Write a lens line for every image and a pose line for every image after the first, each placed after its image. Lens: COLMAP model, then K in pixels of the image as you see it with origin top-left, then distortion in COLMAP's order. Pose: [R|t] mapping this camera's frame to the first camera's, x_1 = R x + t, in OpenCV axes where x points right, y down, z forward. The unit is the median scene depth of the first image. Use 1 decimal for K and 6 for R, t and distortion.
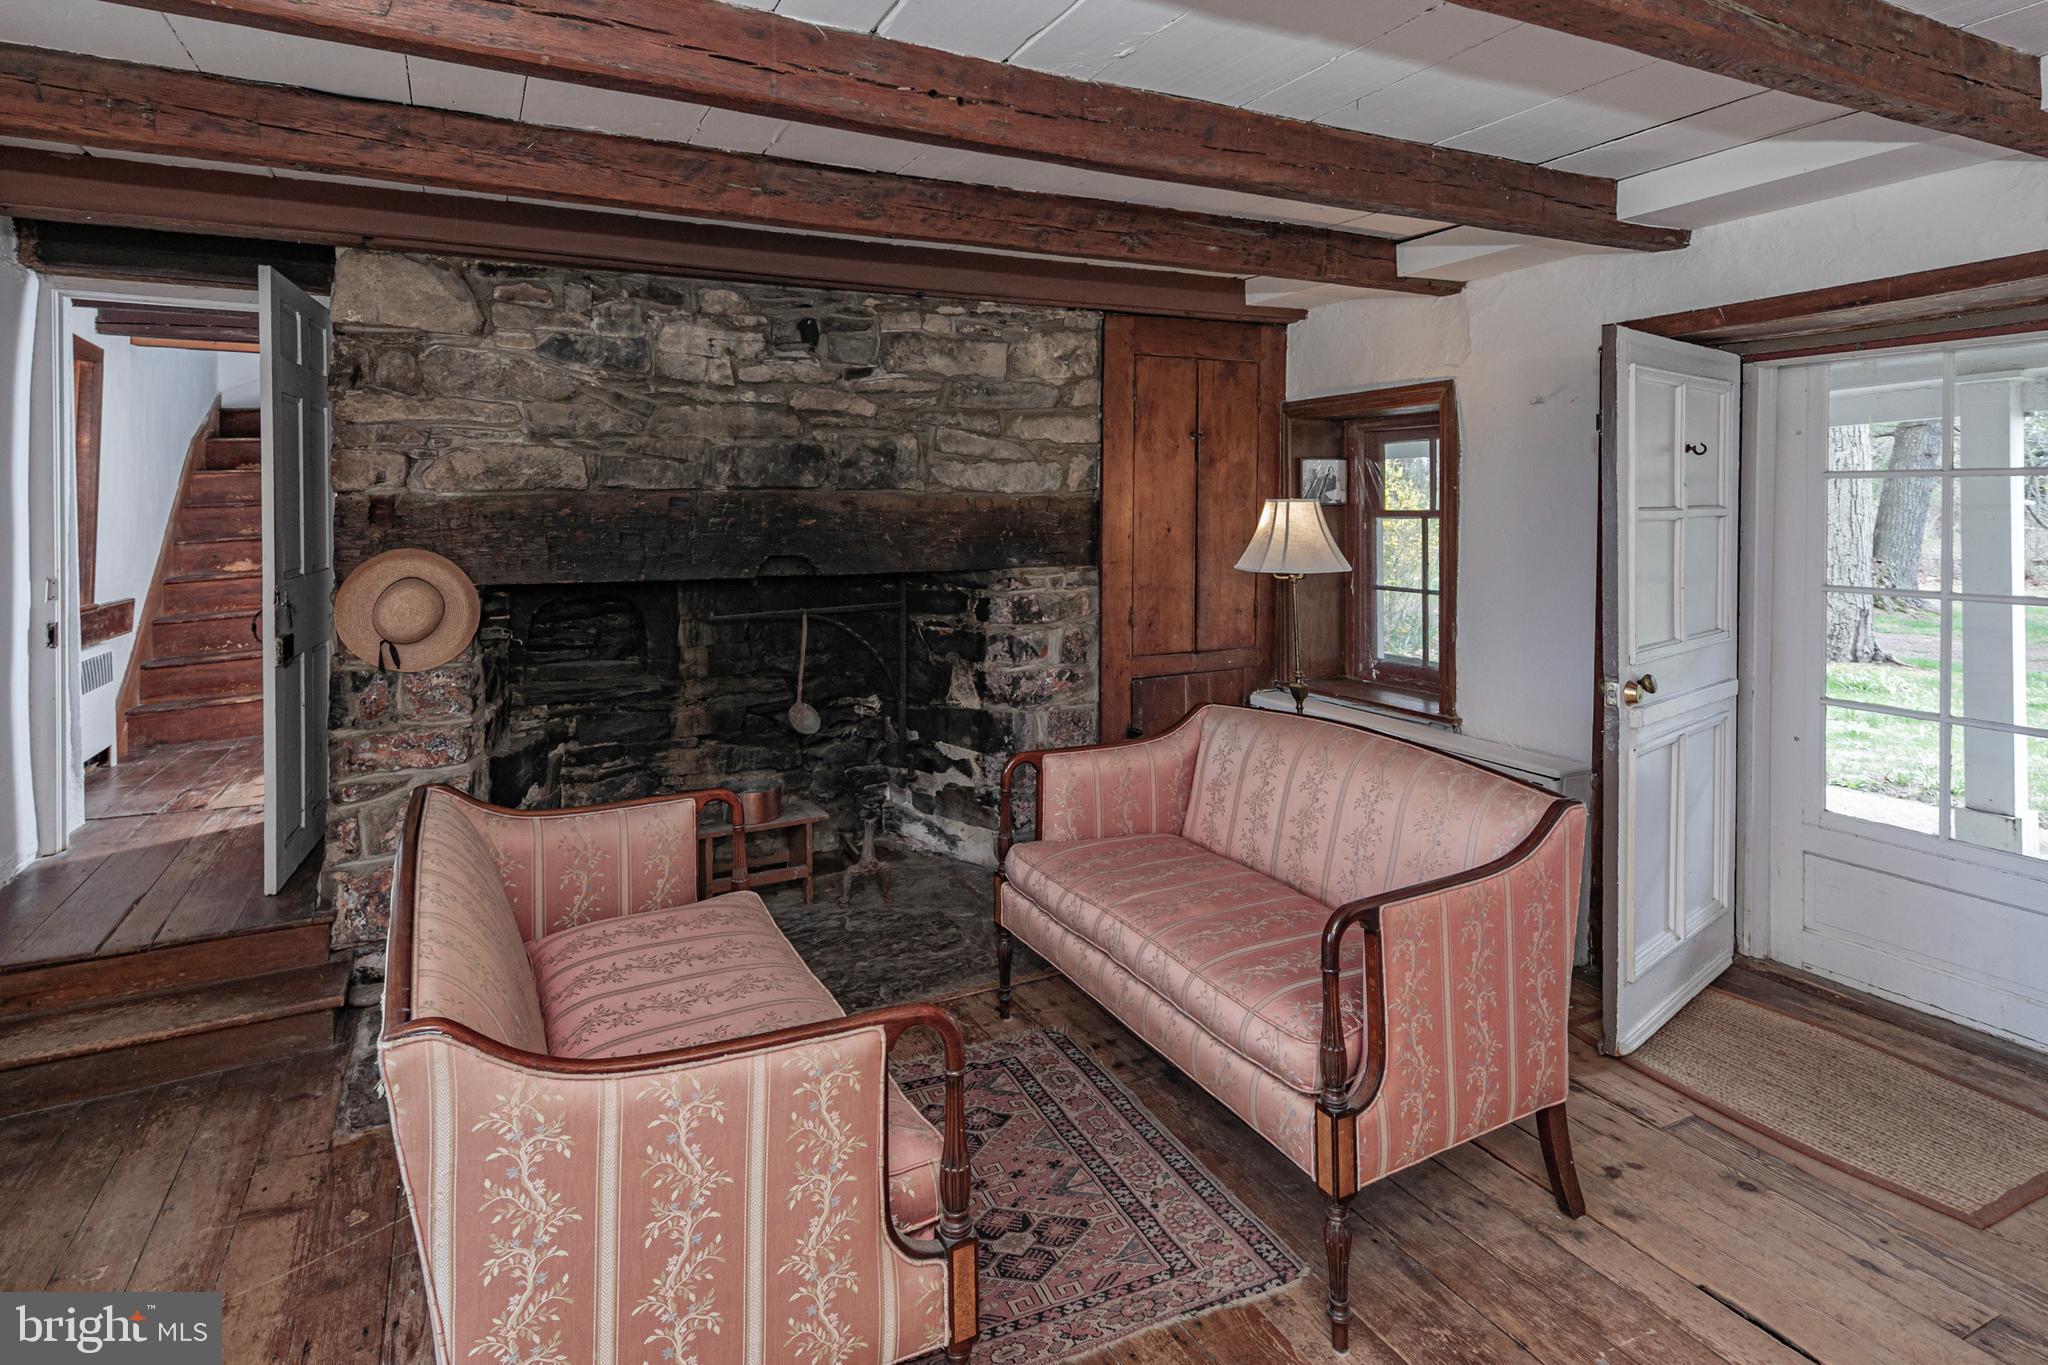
lens RADIAL K [[1045.0, 0, 1022.3], [0, 1045.0, 598.0], [0, 0, 1]] dist [0.029531, -0.012782]
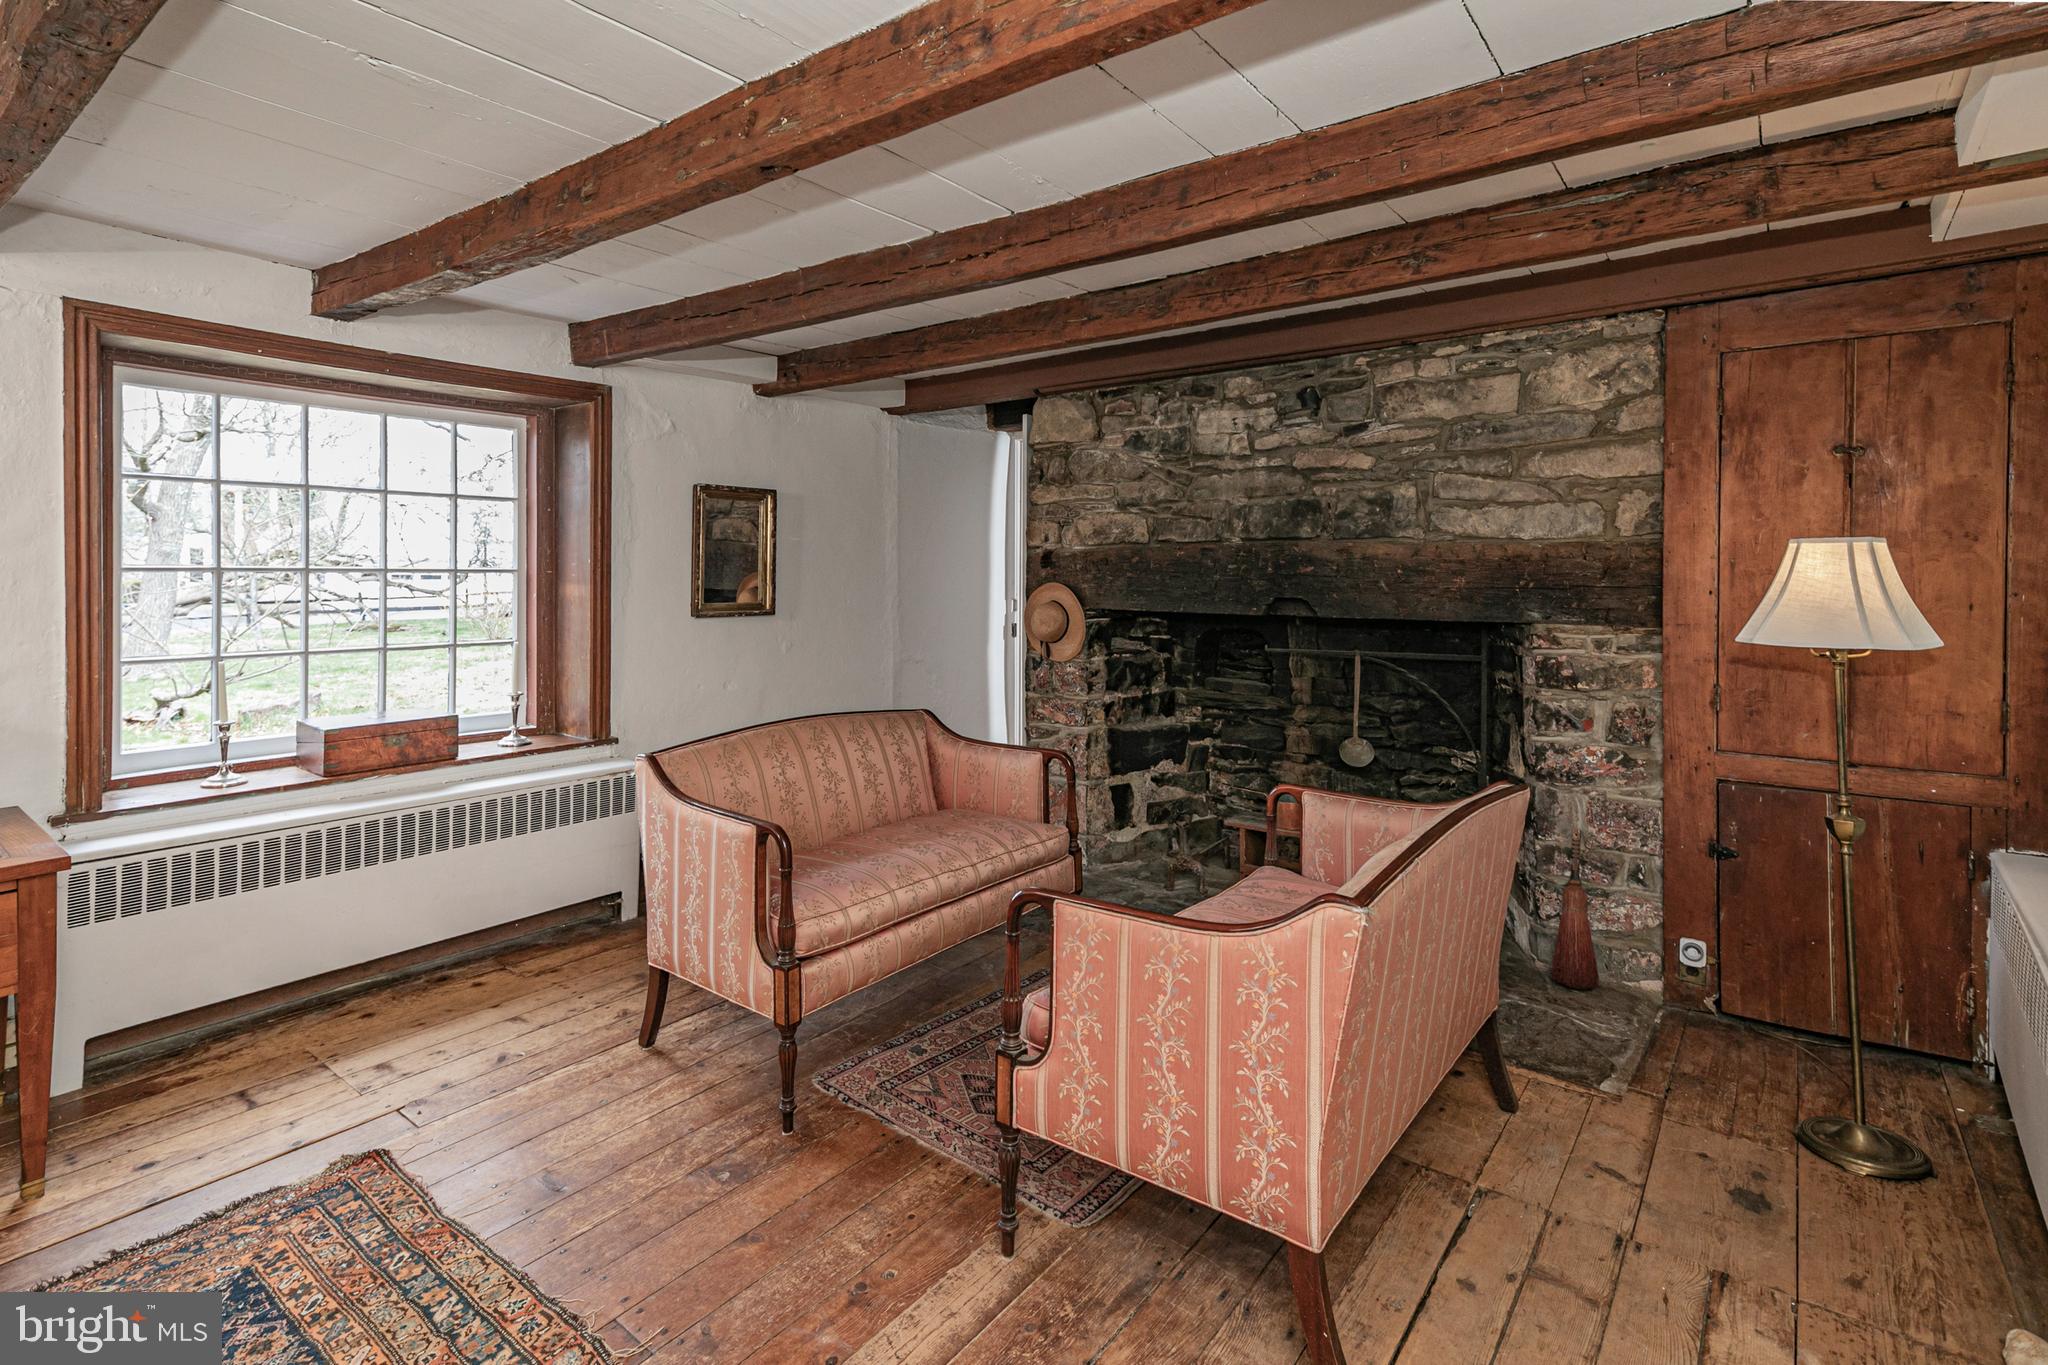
lens RADIAL K [[1016.2, 0, 1024.0], [0, 1016.2, 682.5], [0, 0, 1]] dist [0.017656, -0.000091]
pose [[0.428957, 0.104879, -0.897216, 0.642931], [-0.086432, 0.993445, 0.074805, -0.006580], [0.899180, 0.045460, 0.435210, 0.249029]]
